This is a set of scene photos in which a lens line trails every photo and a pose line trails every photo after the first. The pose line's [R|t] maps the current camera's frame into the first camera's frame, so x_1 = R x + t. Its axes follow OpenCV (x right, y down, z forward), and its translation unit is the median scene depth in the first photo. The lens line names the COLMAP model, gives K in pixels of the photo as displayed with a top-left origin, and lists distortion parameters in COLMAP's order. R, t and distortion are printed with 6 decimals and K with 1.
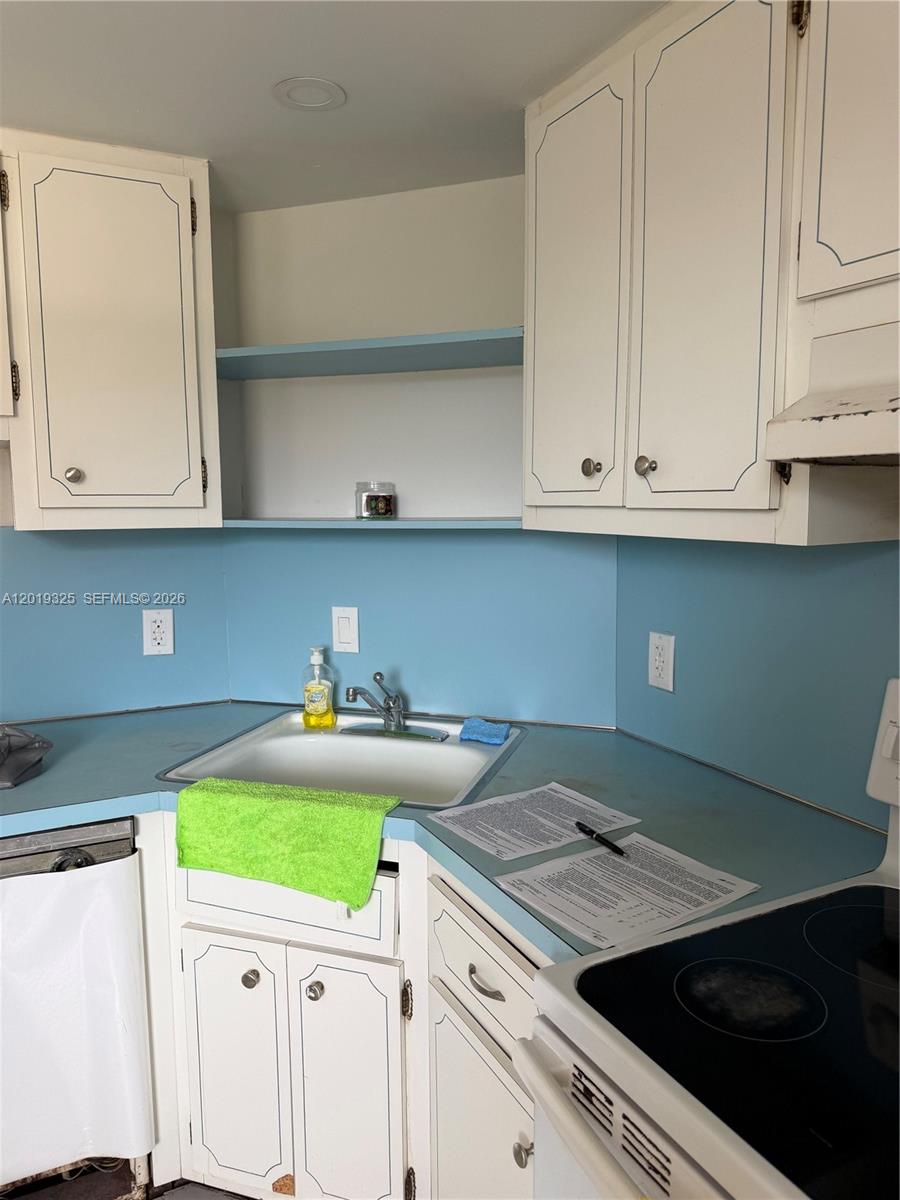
lens RADIAL K [[837.6, 0, 456.1], [0, 837.6, 606.2], [0, 0, 1]] dist [0.025231, -0.042581]
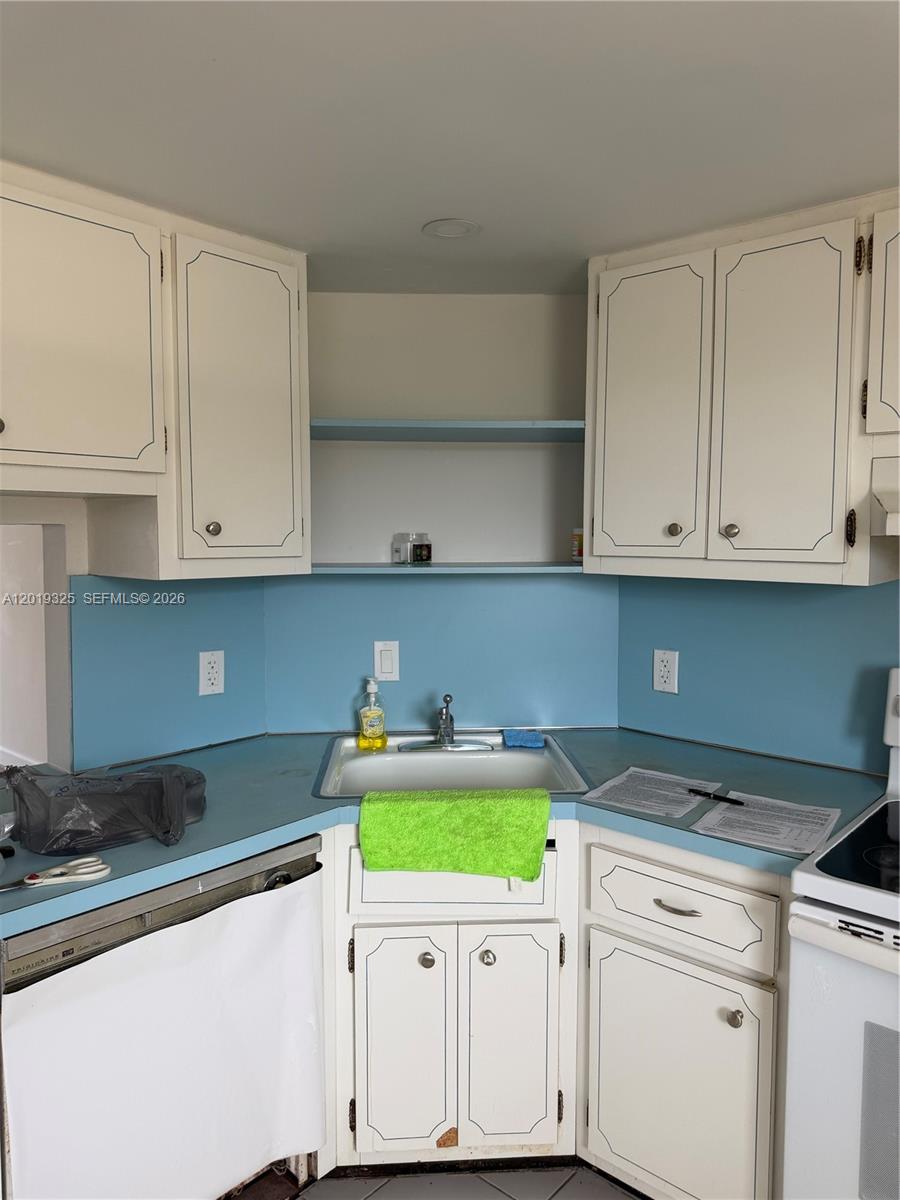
lens RADIAL K [[837.6, 0, 449.0], [0, 837.6, 595.1], [0, 0, 1]] dist [0.025231, -0.042581]
pose [[0.929913, -0.020471, 0.367211, -0.633040], [0.039448, 0.998241, -0.044248, -0.010707], [-0.365659, 0.055633, 0.929085, -0.126986]]
